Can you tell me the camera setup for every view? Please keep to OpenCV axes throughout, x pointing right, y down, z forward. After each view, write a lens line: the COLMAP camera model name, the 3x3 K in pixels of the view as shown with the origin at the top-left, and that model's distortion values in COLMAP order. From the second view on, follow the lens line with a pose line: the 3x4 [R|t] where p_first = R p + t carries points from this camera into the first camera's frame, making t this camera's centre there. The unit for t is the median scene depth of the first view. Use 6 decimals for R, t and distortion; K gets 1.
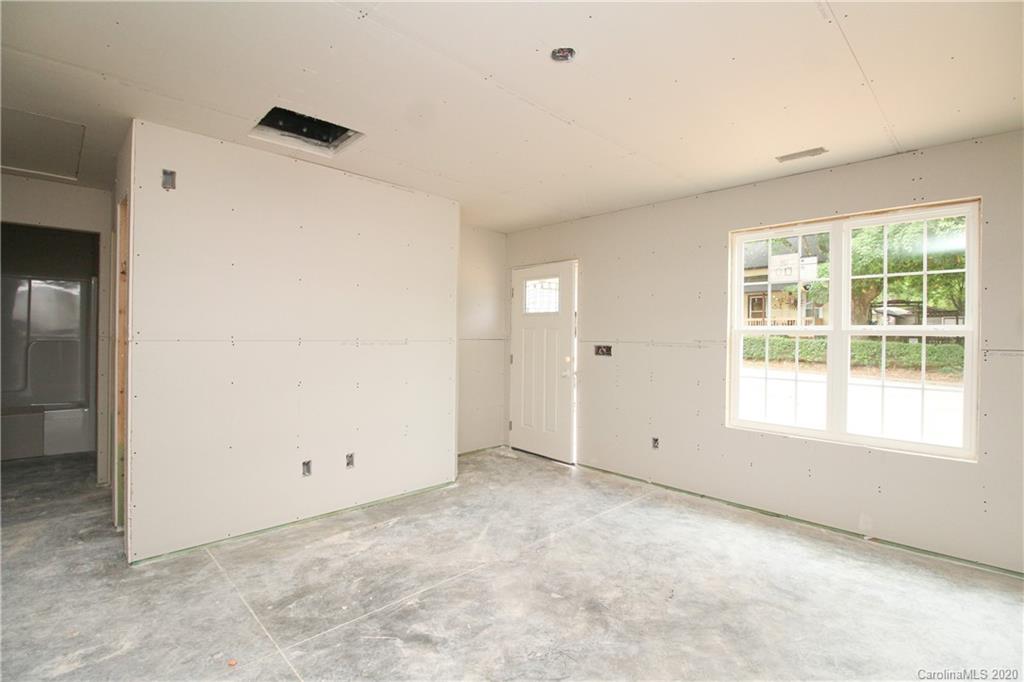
lens RADIAL K [[474.1, 0, 510.9], [0, 474.1, 337.2], [0, 0, 1]] dist [0.001238, -0.013095]
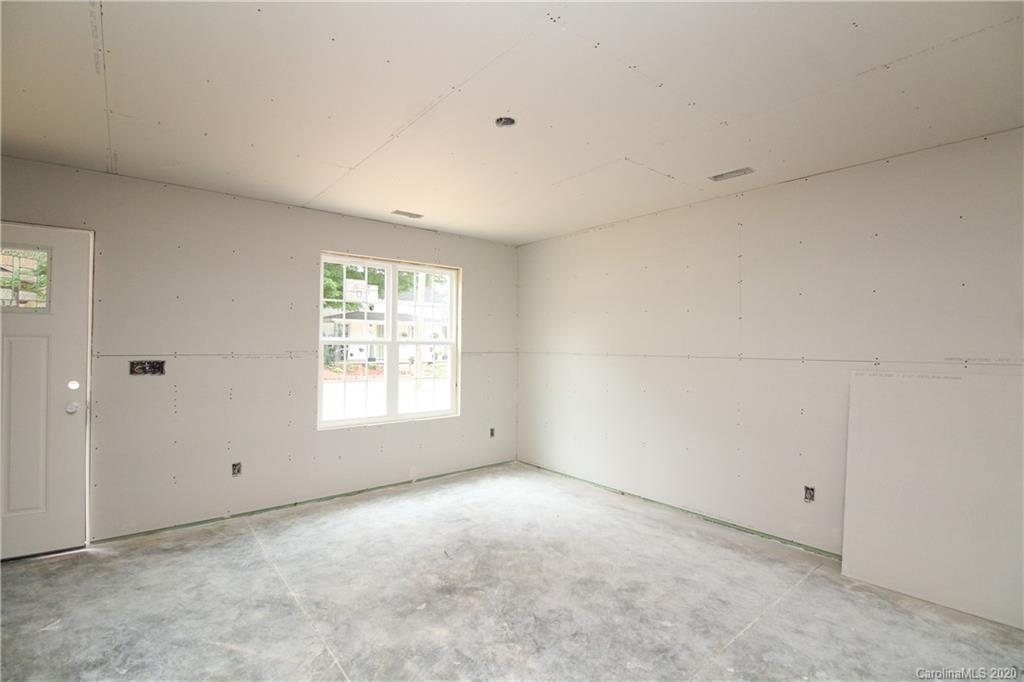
lens RADIAL K [[474.1, 0, 510.9], [0, 474.1, 337.2], [0, 0, 1]] dist [0.001238, -0.013095]
pose [[0.085568, 0.003702, 0.996325, -0.774481], [-0.000130, 0.999993, -0.003704, -0.025216], [-0.996332, 0.000187, 0.085568, 0.619006]]
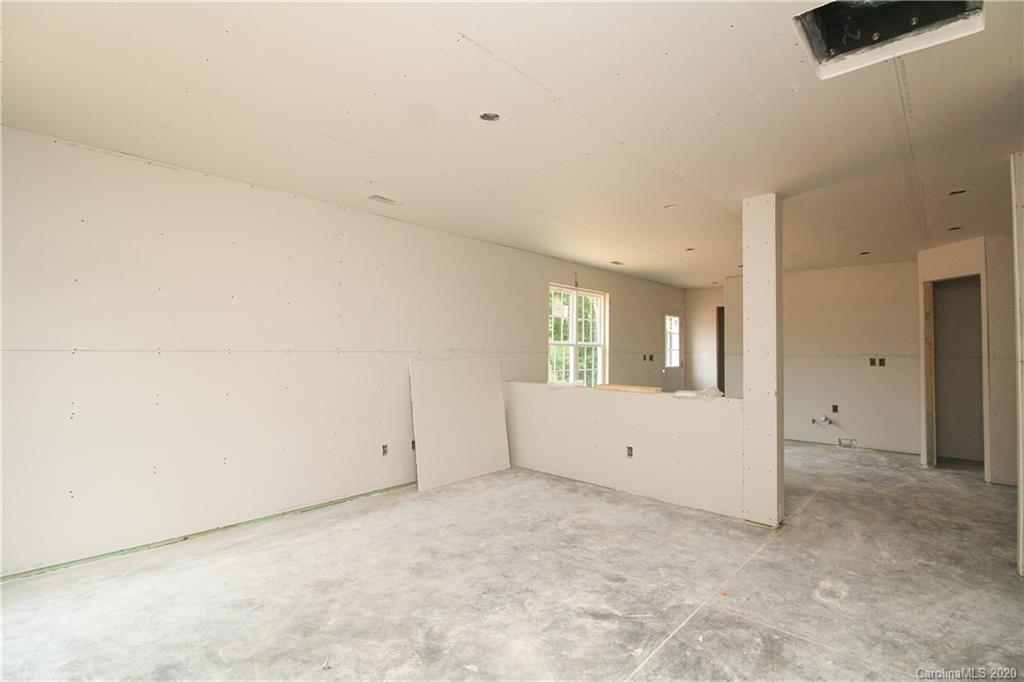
lens RADIAL K [[474.1, 0, 510.9], [0, 474.1, 337.2], [0, 0, 1]] dist [0.001238, -0.013095]
pose [[-0.998384, -0.025119, -0.050974, 0.072375], [-0.024075, 0.999490, -0.020980, -0.001325], [0.051475, -0.019719, -0.998480, 1.558133]]
